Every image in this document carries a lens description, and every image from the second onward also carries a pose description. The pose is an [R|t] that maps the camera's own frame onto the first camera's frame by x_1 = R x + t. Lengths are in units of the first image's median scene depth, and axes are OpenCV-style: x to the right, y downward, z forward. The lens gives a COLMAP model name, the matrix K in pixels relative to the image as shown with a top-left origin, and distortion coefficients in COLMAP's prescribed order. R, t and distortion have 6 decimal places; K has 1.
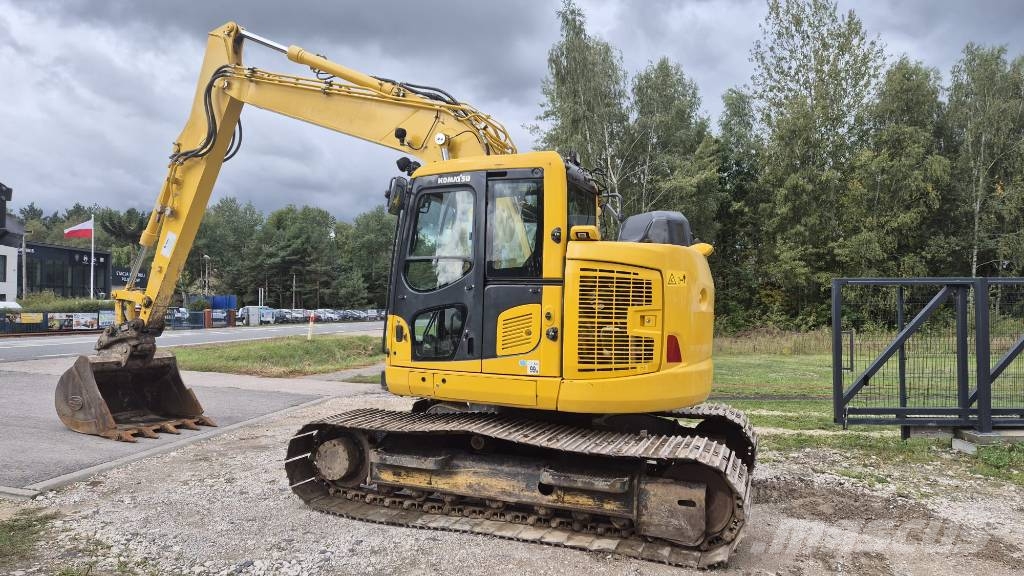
lens RADIAL K [[697.8, 0, 515.4], [0, 697.8, 283.1], [0, 0, 1]] dist [0.091278, -0.070317]
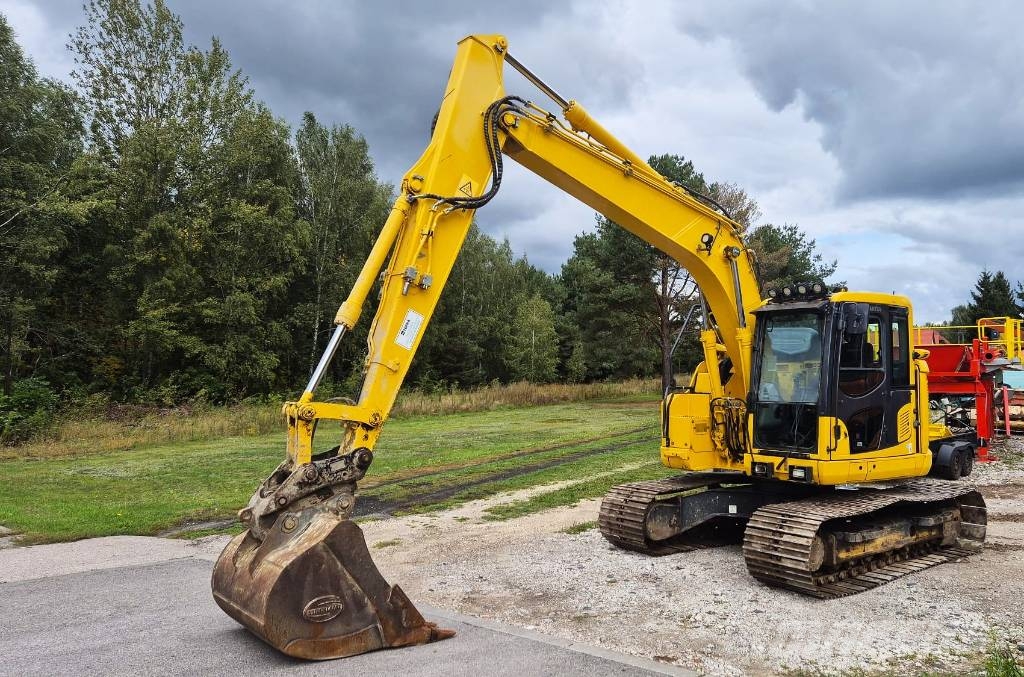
lens RADIAL K [[812.1, 0, 591.8], [0, 812.1, 343.9], [0, 0, 1]] dist [0.074776, -0.000753]
pose [[0.452785, 0.014329, 0.891504, -1.530856], [-0.020422, 0.999775, -0.005697, -0.058628], [-0.891386, -0.015627, 0.452976, 0.722260]]
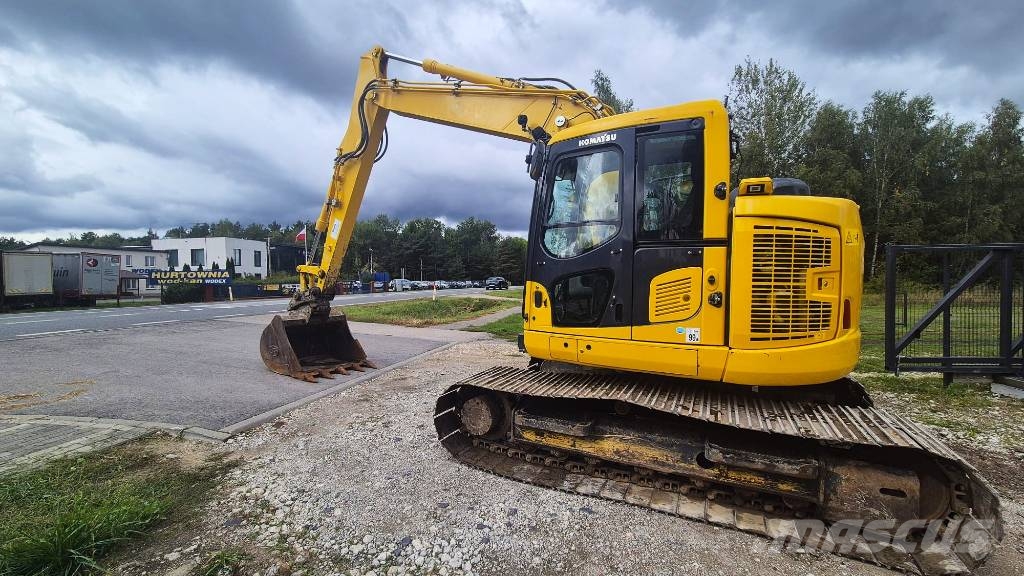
lens RADIAL K [[424.1, 0, 511.8], [0, 424.1, 286.3], [0, 0, 1]] dist [0.001070, 0.000161]
pose [[0.995560, -0.009441, -0.093656, -0.140837], [0.014244, 0.998610, 0.050754, 0.020575], [0.093047, -0.051863, 0.994310, 0.367376]]
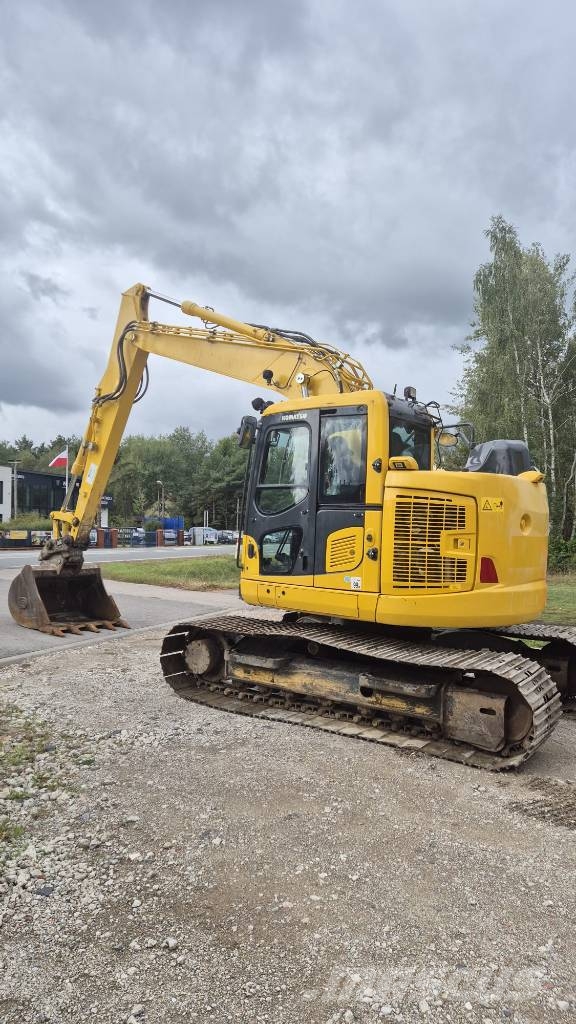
lens RADIAL K [[697.8, 0, 295.6], [0, 697.8, 513.7], [0, 0, 1]] dist [0.091278, -0.070317]
pose [[0.973227, 0.008537, -0.229687, 0.164556], [-0.006354, 0.999927, 0.010242, -0.001852], [0.229758, -0.008508, 0.973211, -0.100929]]
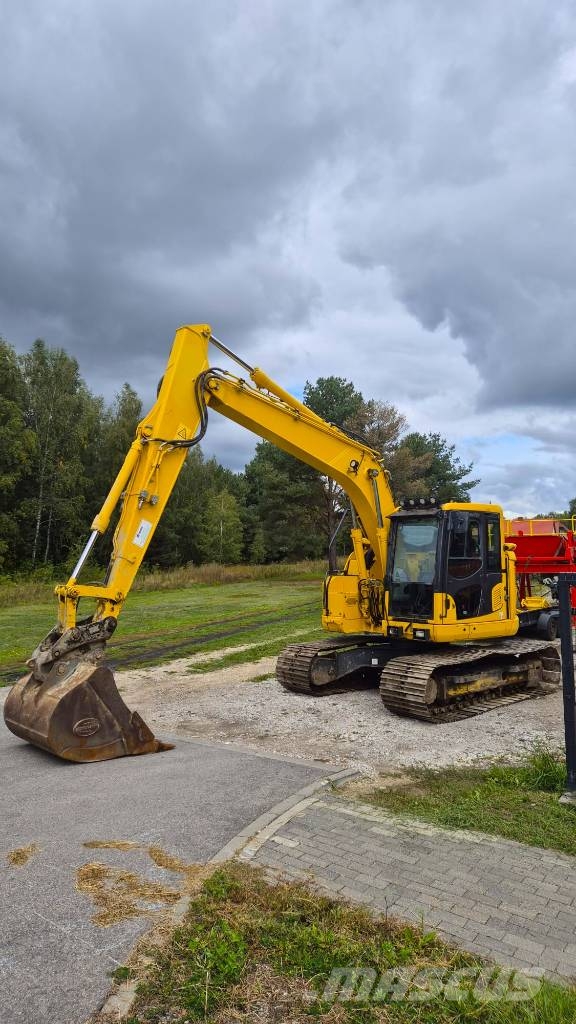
lens RADIAL K [[697.8, 0, 295.6], [0, 697.8, 513.7], [0, 0, 1]] dist [0.091278, -0.070317]
pose [[0.420517, 0.034099, 0.906644, -1.751286], [-0.019242, 0.999404, -0.028663, -0.082882], [-0.907081, -0.005392, 0.420923, 0.611601]]
